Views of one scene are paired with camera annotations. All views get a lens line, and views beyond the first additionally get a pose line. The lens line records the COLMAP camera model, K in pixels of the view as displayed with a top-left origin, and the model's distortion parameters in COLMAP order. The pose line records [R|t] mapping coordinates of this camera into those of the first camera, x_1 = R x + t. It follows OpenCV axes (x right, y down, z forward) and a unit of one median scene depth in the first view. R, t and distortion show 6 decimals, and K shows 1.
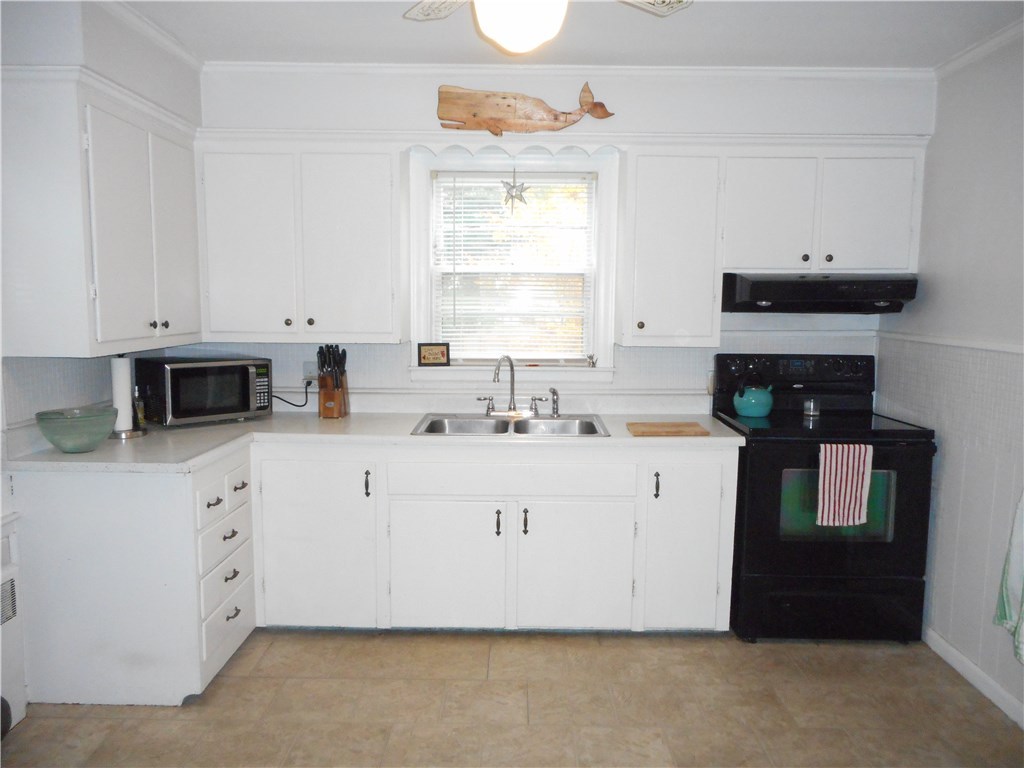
lens RADIAL K [[790.5, 0, 512.0], [0, 790.5, 384.0], [0, 0, 1]] dist [0.006991, 0.003512]
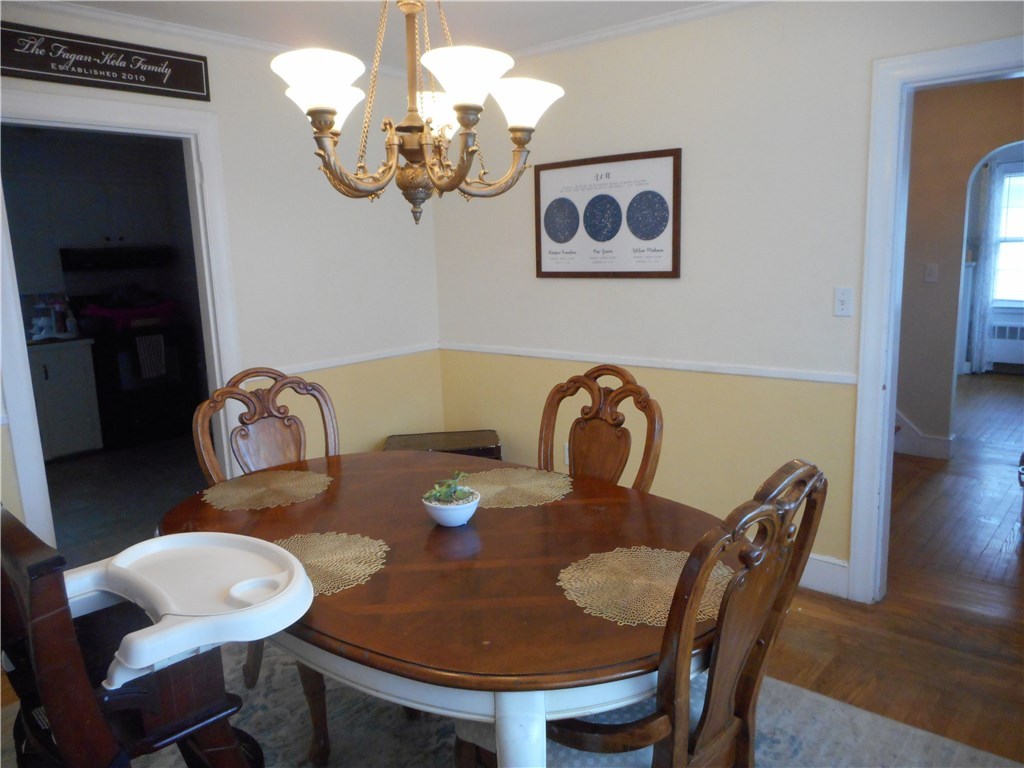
lens RADIAL K [[764.8, 0, 504.1], [0, 764.8, 386.1], [0, 0, 1]] dist [-0.001052, -0.004362]
pose [[0.659451, -0.171570, 0.731907, -0.377047], [0.127727, 0.985023, 0.115822, 0.087415], [-0.740817, 0.017105, 0.671489, -0.857747]]
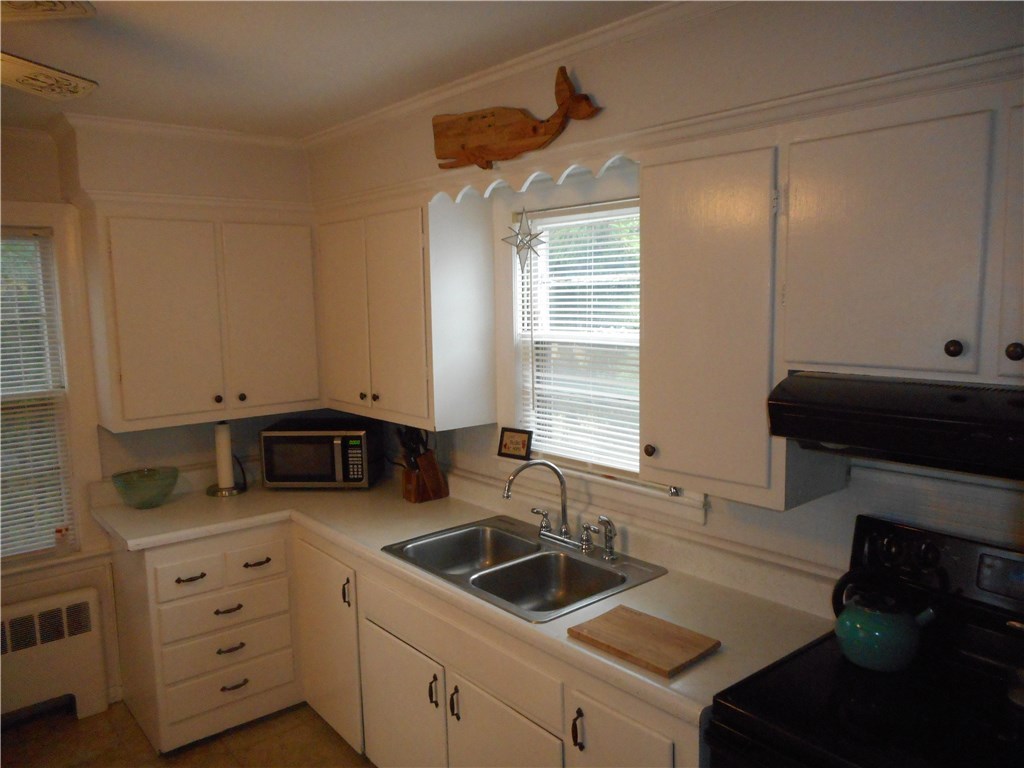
lens RADIAL K [[764.8, 0, 504.1], [0, 764.8, 386.1], [0, 0, 1]] dist [-0.001052, -0.004362]
pose [[0.639376, 0.072461, -0.765472, 0.550176], [-0.057461, 0.997269, 0.046408, -0.148668], [0.766744, 0.014313, 0.641794, 0.565496]]
